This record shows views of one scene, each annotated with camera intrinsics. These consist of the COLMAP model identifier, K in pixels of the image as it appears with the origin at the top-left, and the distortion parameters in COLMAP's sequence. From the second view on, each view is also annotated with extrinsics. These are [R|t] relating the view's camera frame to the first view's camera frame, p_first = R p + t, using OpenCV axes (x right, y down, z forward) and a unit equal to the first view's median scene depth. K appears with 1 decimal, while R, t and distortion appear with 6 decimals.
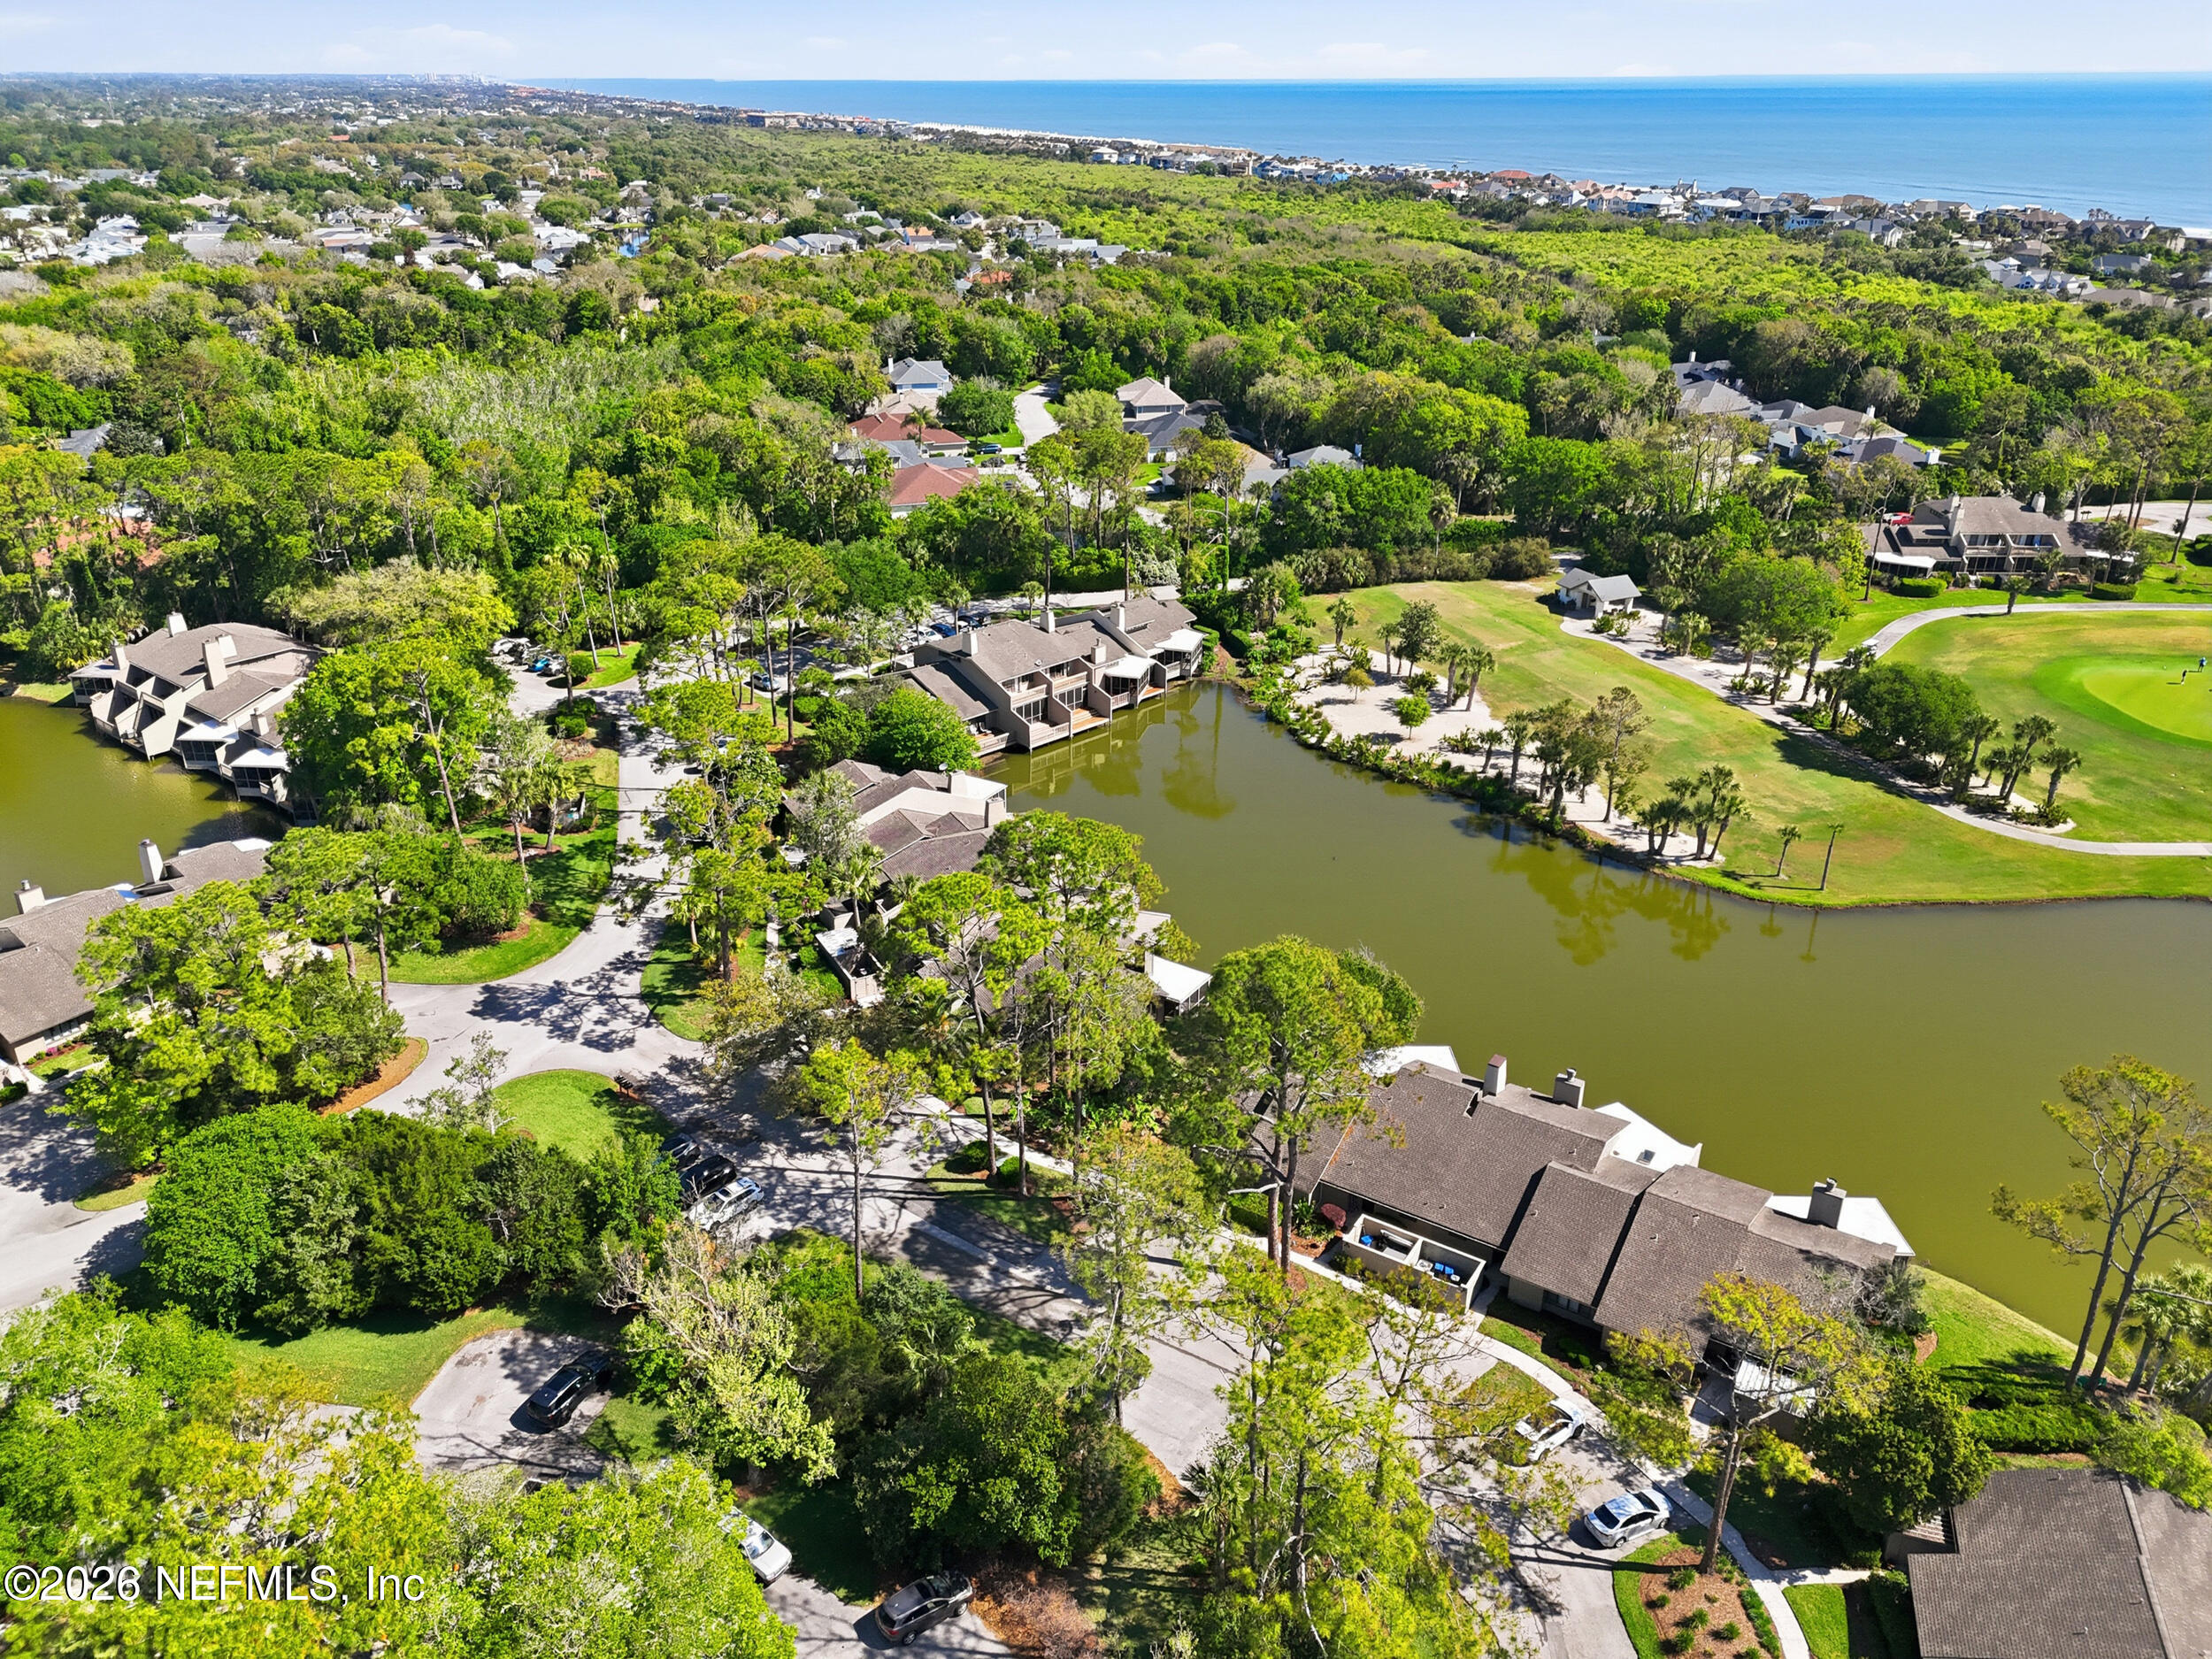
lens RADIAL K [[1617.2, 0, 1103.5], [0, 1617.2, 826.0], [0, 0, 1]] dist [0.006348, -0.009179]
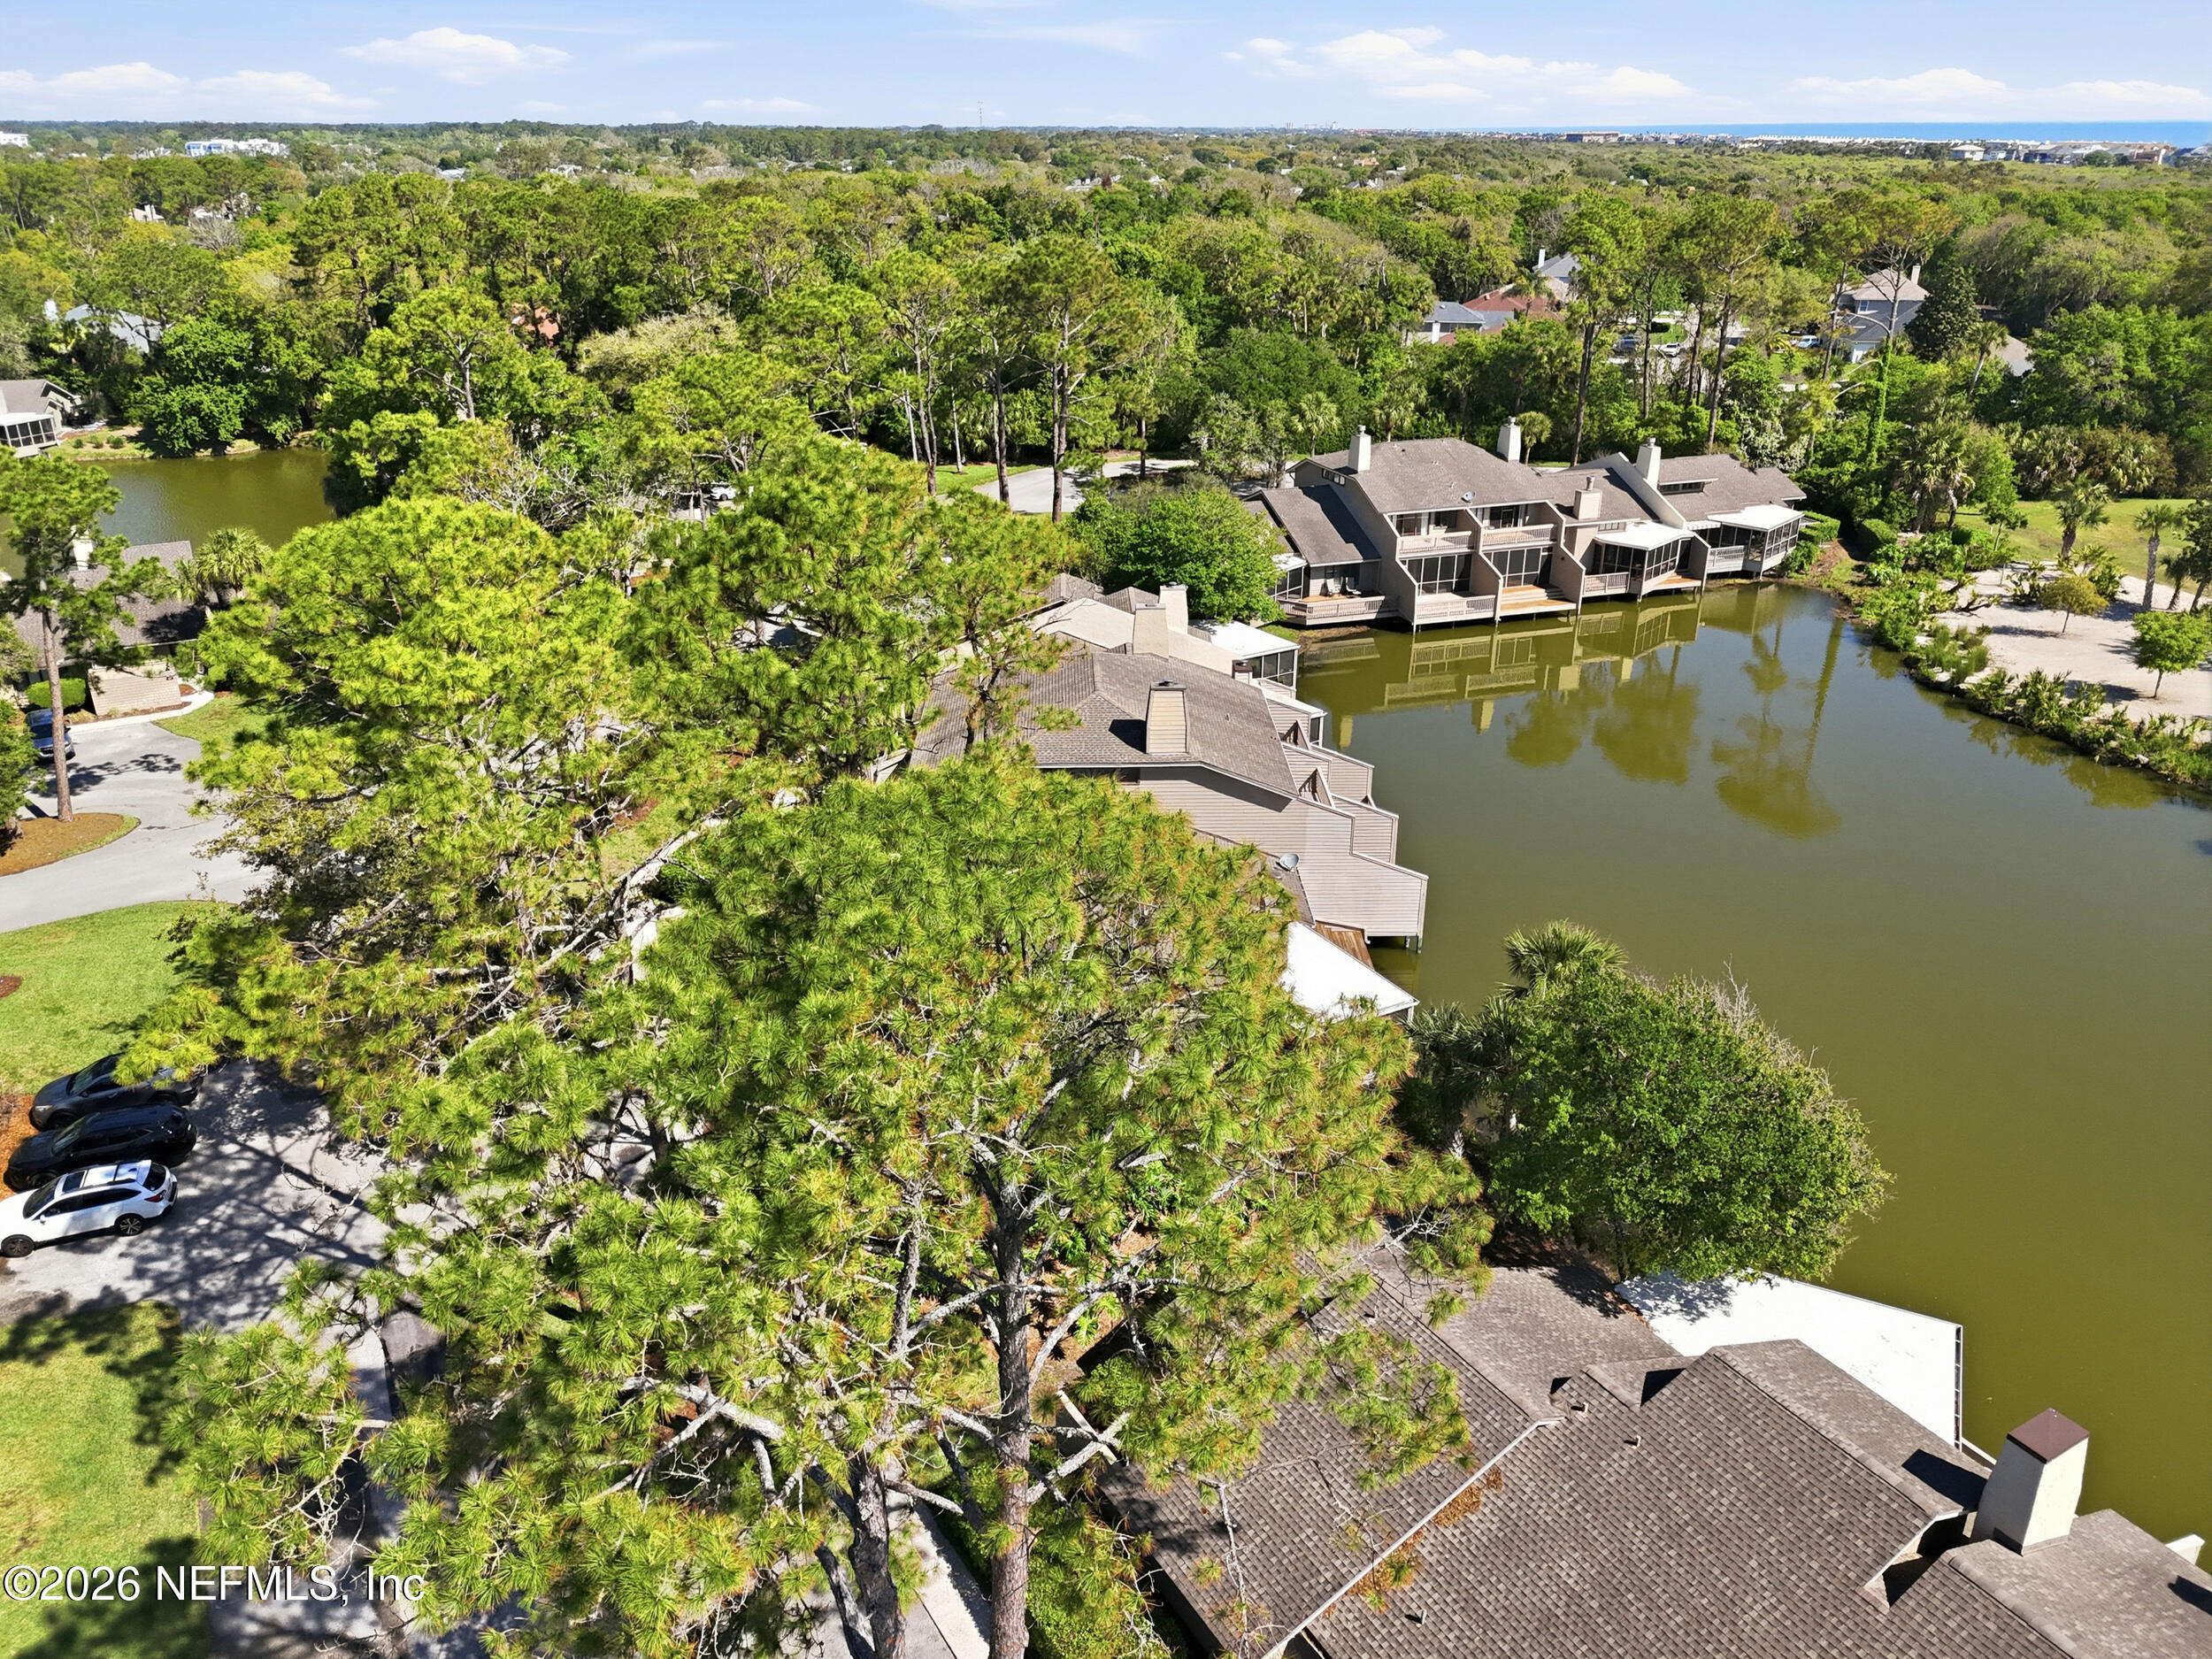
lens RADIAL K [[1617.2, 0, 1106.5], [0, 1617.2, 839.7], [0, 0, 1]] dist [0.006348, -0.009179]
pose [[0.890388, 0.166377, -0.423707, 0.113841], [-0.176165, 0.984226, 0.016279, 0.038874], [0.419732, 0.060148, 0.905653, 0.382254]]
